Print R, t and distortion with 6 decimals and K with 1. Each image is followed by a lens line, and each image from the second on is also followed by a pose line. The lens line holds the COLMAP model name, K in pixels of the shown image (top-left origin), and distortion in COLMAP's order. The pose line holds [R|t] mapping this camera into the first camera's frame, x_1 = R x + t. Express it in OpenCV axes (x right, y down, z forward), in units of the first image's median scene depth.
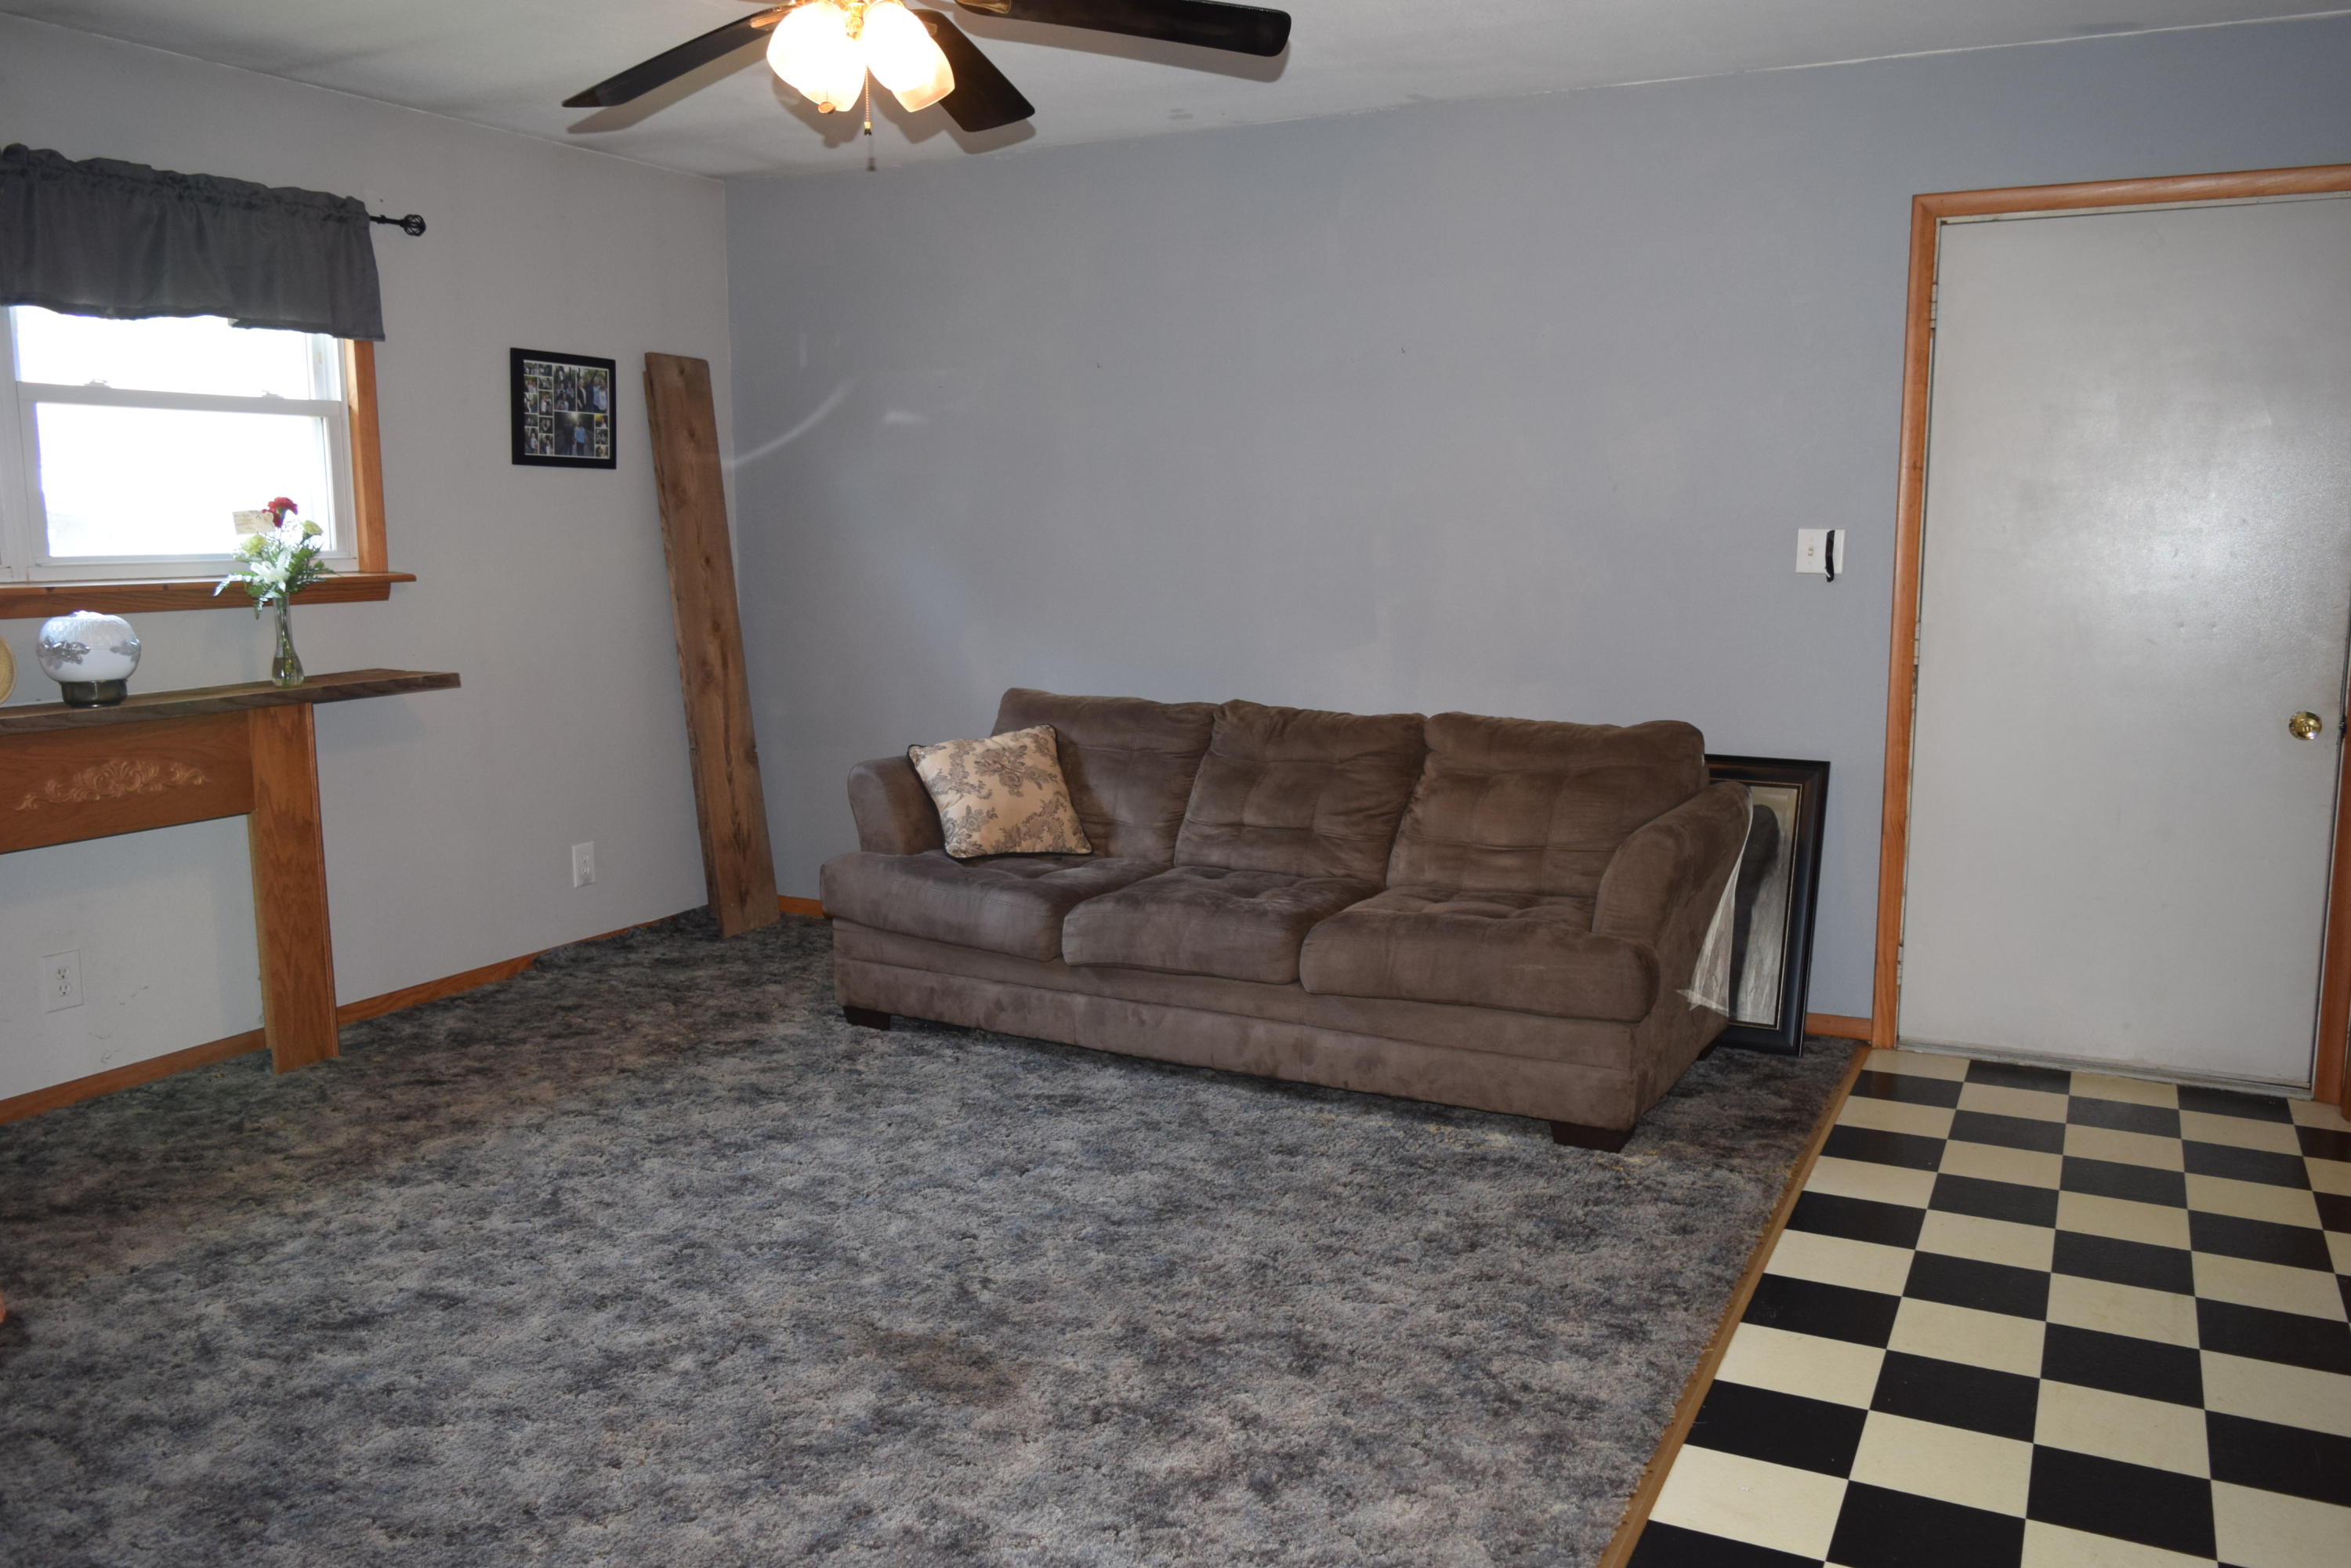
lens RADIAL K [[1818.4, 0, 1197.3], [0, 1818.4, 769.7], [0, 0, 1]] dist [-0.022013, 0.011274]
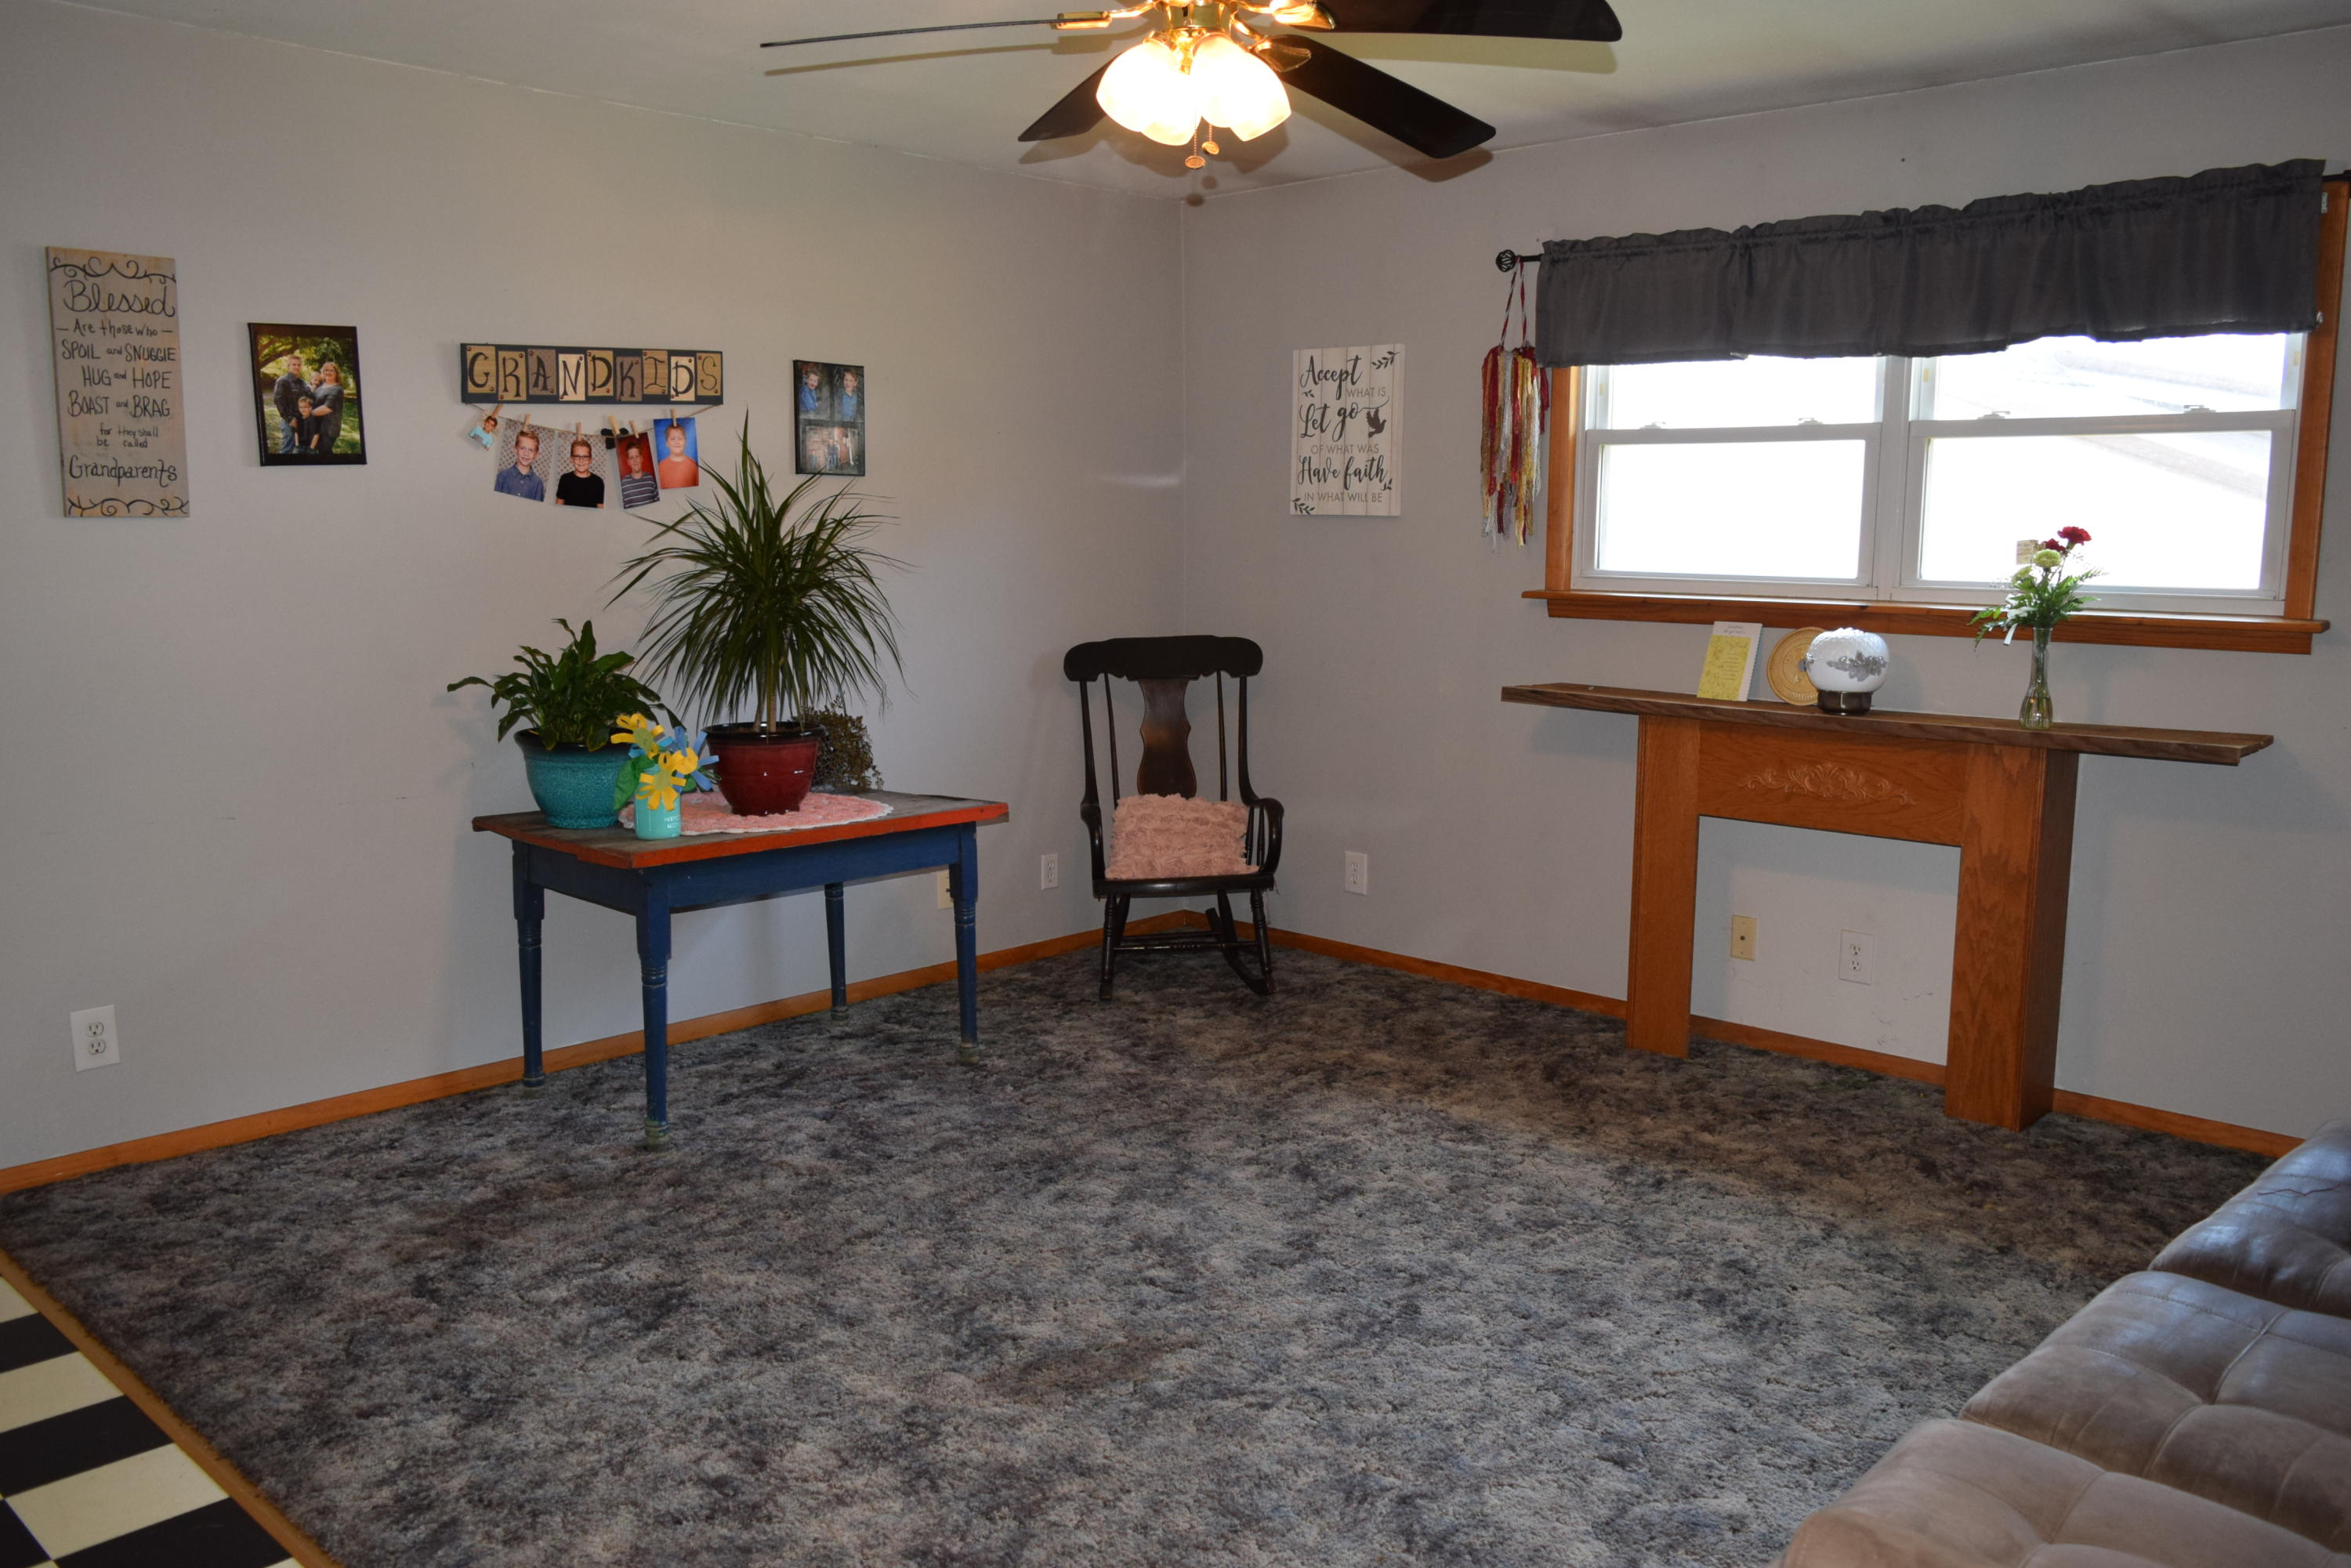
lens RADIAL K [[1818.4, 0, 1187.0], [0, 1818.4, 789.7], [0, 0, 1]] dist [-0.022013, 0.011274]
pose [[-0.273573, 0.142862, -0.951183, 0.618343], [-0.142846, 0.971907, 0.187059, -0.154679], [0.951185, 0.187047, -0.245480, 0.993054]]
